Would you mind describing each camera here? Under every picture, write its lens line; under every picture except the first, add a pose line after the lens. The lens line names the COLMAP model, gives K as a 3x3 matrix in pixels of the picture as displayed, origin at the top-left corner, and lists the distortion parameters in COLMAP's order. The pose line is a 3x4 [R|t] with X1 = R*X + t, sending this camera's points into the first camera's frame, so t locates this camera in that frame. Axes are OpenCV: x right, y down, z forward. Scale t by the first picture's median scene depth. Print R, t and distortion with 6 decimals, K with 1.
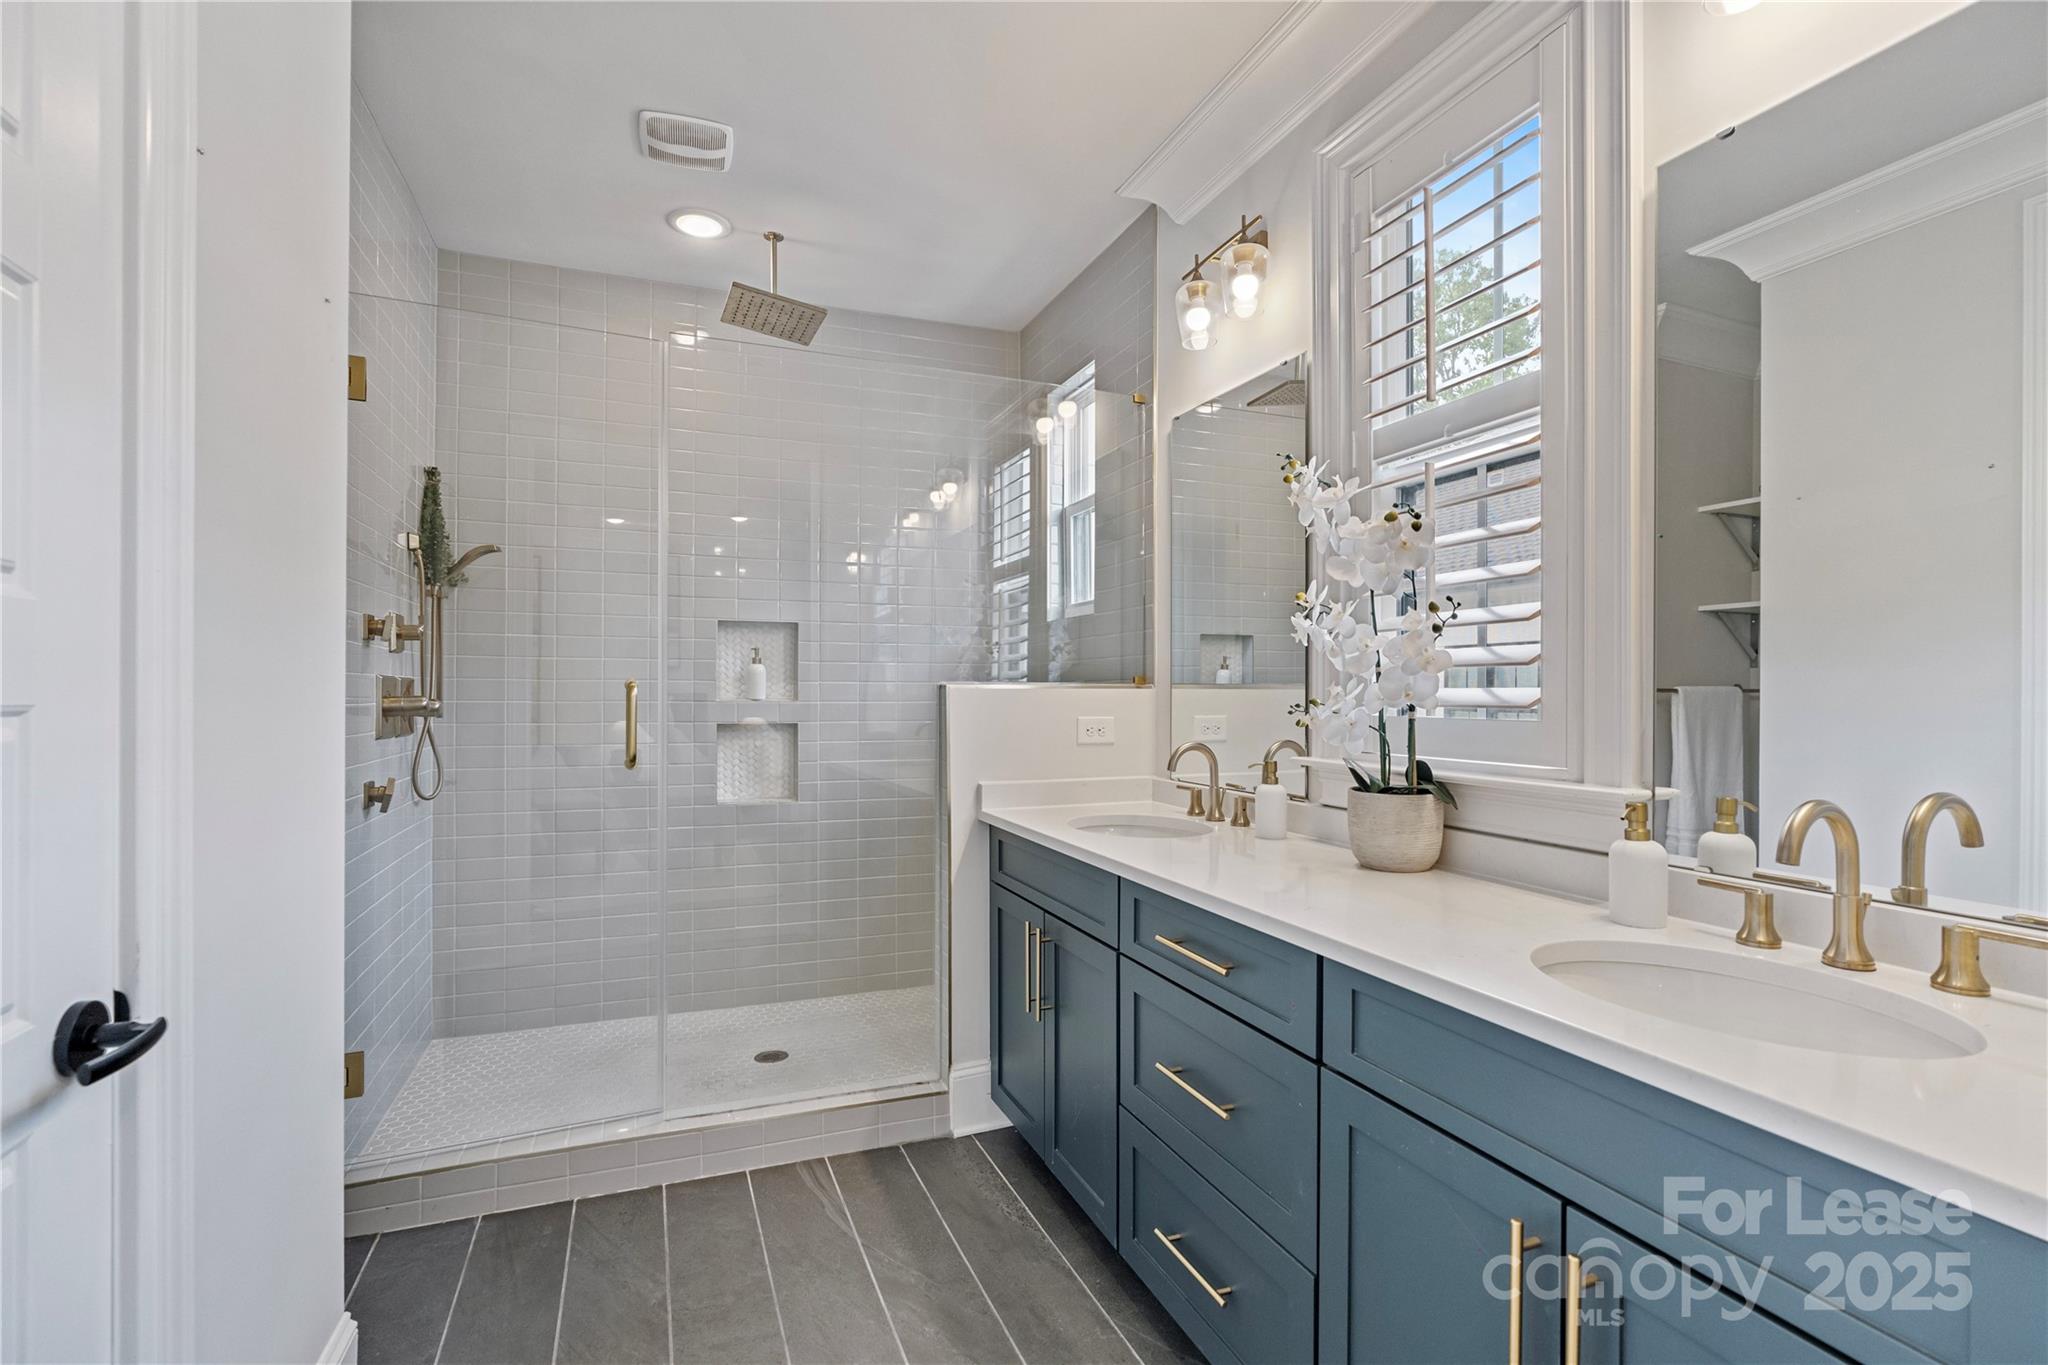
lens RADIAL K [[932.6, 0, 1019.3], [0, 932.6, 681.7], [0, 0, 1]] dist [-0.022244, 0.008922]
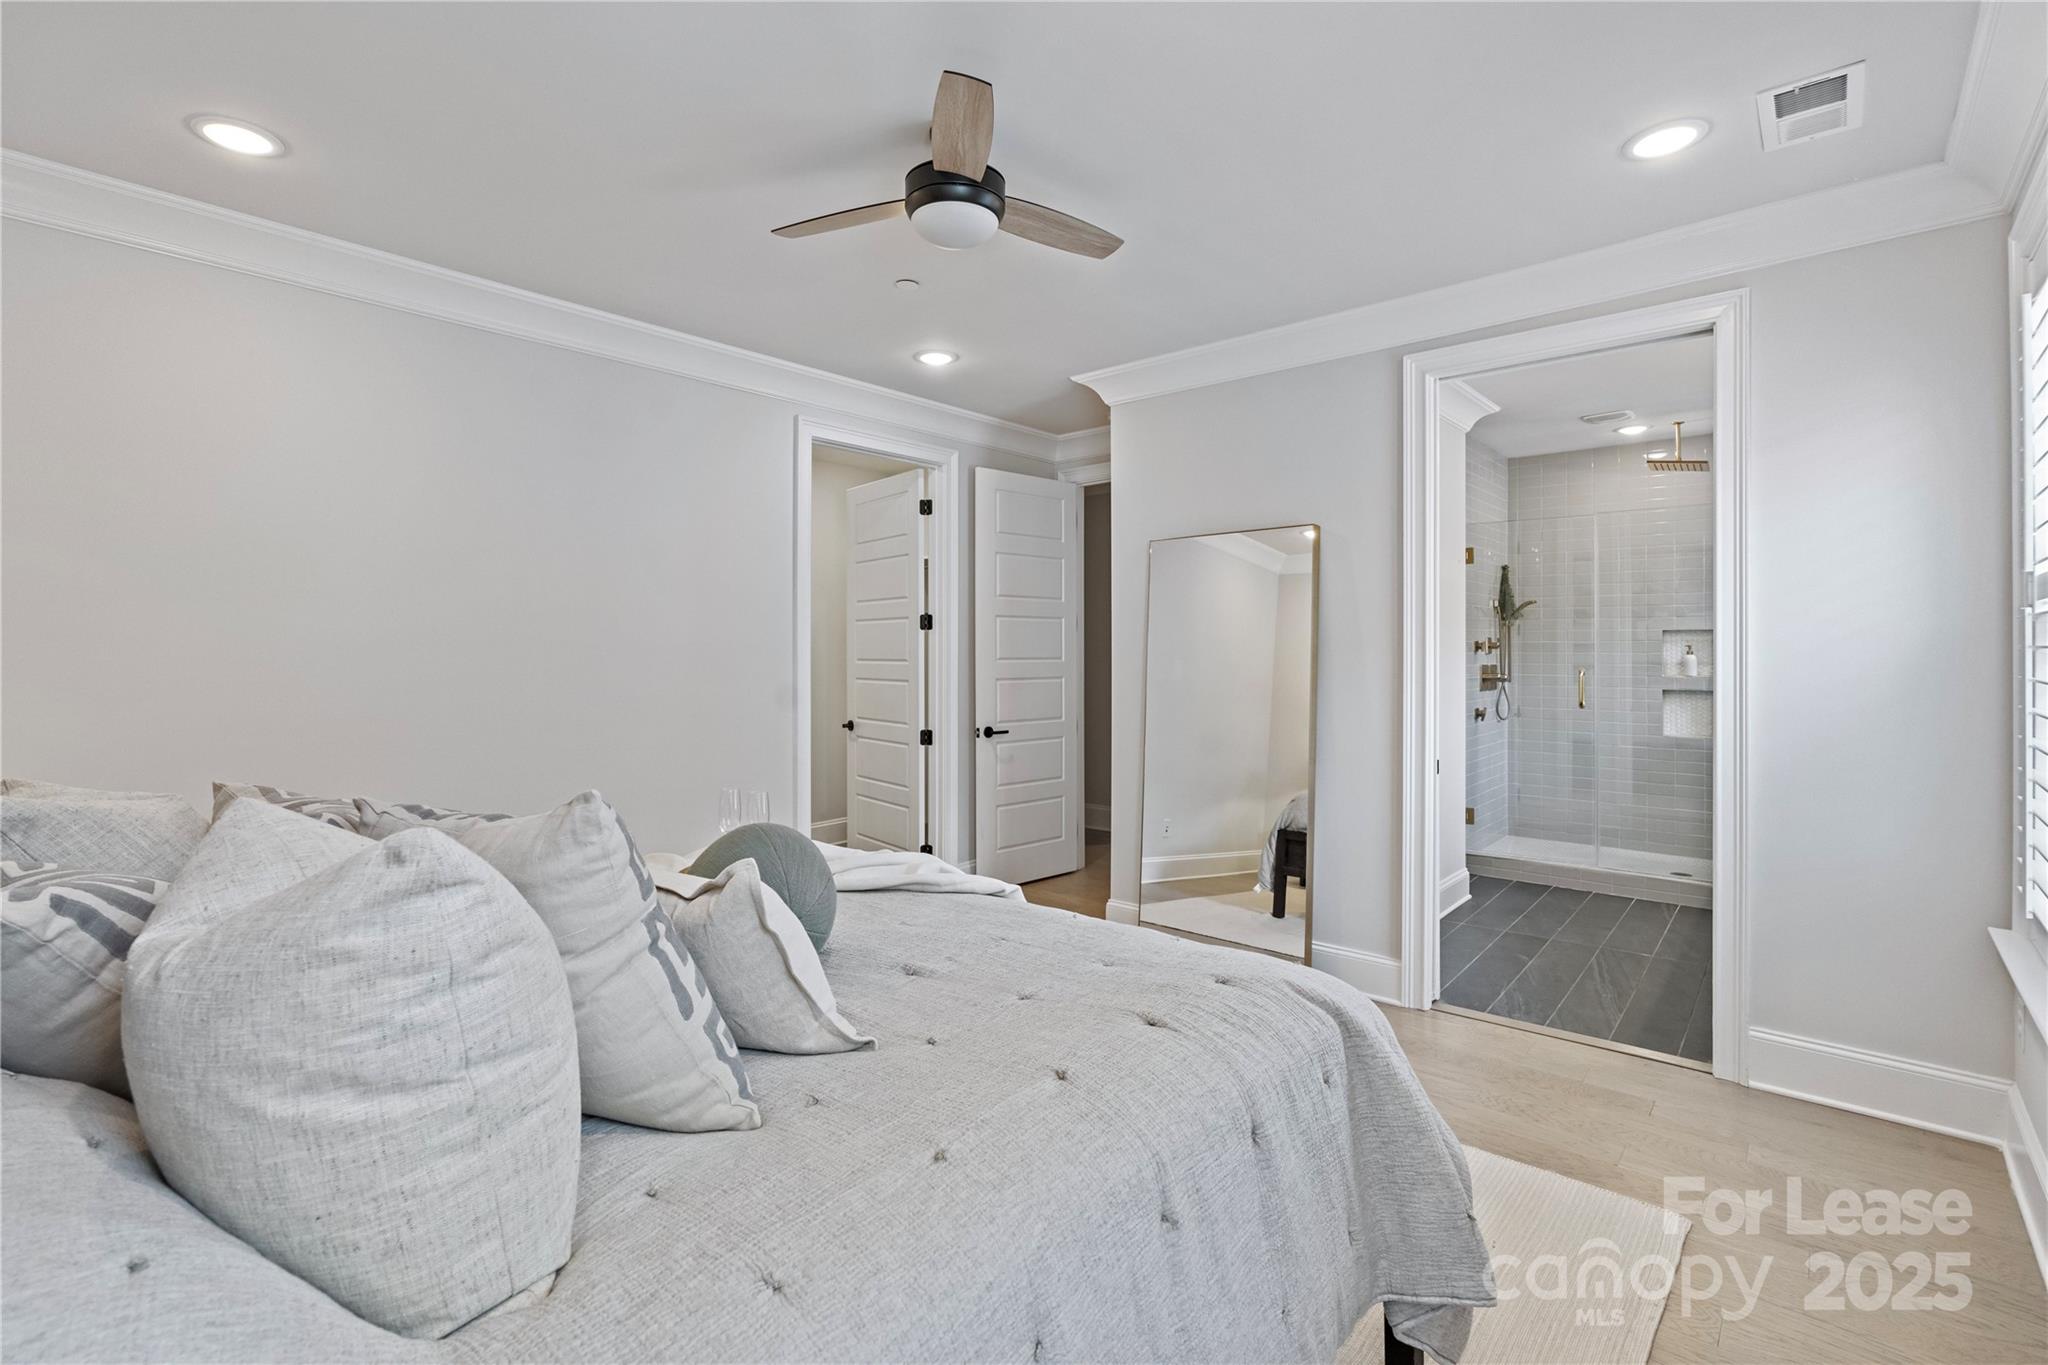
lens RADIAL K [[942.6, 0, 1016.0], [0, 942.6, 656.4], [0, 0, 1]] dist [-0.012428, -0.000275]
pose [[0.456854, 0.004684, -0.889529, 0.865812], [0.011658, 0.999869, 0.011253, -0.064814], [0.889465, -0.015511, 0.456739, -1.110296]]
